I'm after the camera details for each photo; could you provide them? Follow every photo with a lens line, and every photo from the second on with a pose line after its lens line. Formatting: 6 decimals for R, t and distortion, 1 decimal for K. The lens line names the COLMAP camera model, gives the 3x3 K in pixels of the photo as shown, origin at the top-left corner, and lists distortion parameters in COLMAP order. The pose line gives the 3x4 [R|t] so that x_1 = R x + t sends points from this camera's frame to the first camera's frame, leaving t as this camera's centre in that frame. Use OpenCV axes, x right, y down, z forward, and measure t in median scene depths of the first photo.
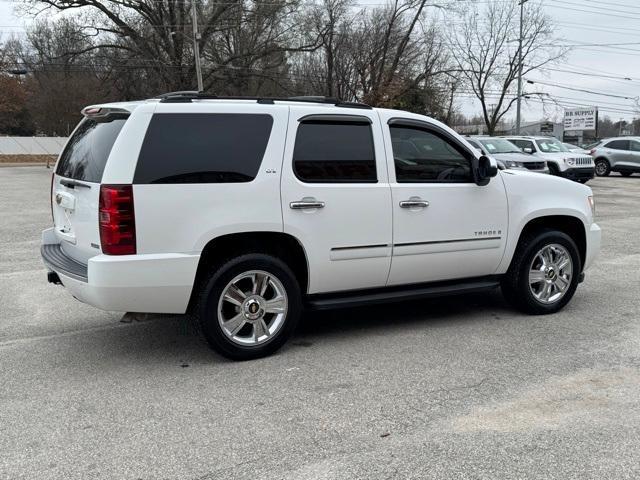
lens RADIAL K [[722.1, 0, 320.0], [0, 722.1, 240.0], [0, 0, 1]] dist [0.193330, -0.442835]
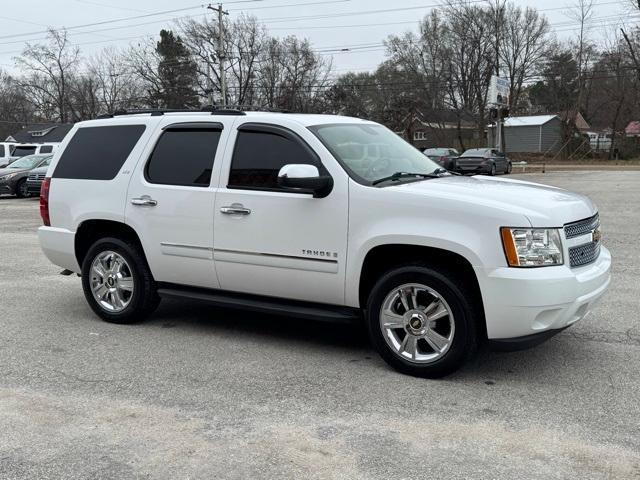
lens RADIAL K [[722.1, 0, 320.0], [0, 722.1, 240.0], [0, 0, 1]] dist [0.193330, -0.442835]
pose [[0.469960, 0.098510, -0.877173, 0.997677], [-0.118315, 0.991816, 0.047996, -0.067580], [0.874722, 0.081227, 0.477769, 0.609334]]
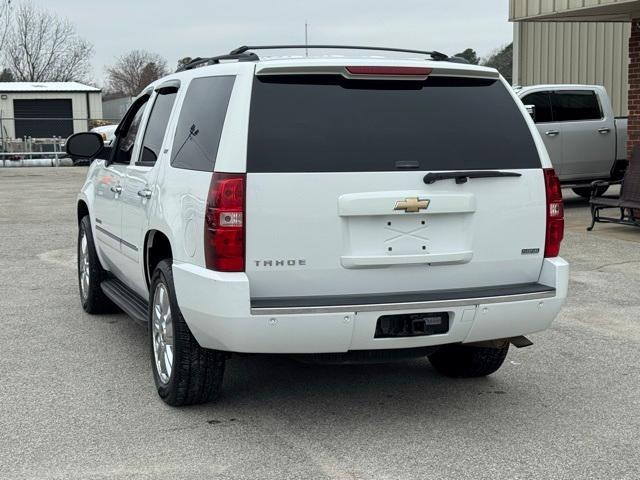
lens RADIAL K [[1053.6, 0, 320.0], [0, 1053.6, 240.0], [0, 0, 1]] dist [0.155255, -0.106821]
pose [[0.173122, -0.111071, 0.978617, -1.144156], [0.137601, 0.986603, 0.087635, -0.104823], [-0.975241, 0.119487, 0.186086, 0.809330]]
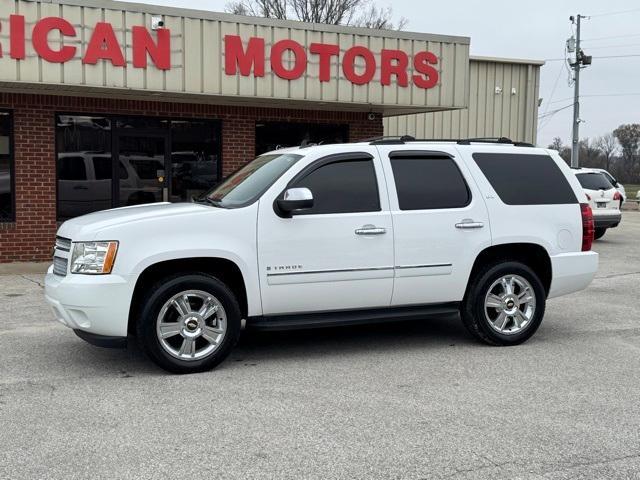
lens RADIAL K [[810.2, 0, 320.0], [0, 810.2, 240.0], [0, 0, 1]] dist [0.192892, -0.451556]
pose [[-0.991247, -0.016411, 0.130998, -0.115406], [0.011407, 0.977887, 0.208821, -0.315208], [-0.131529, 0.208488, -0.969140, 2.353970]]
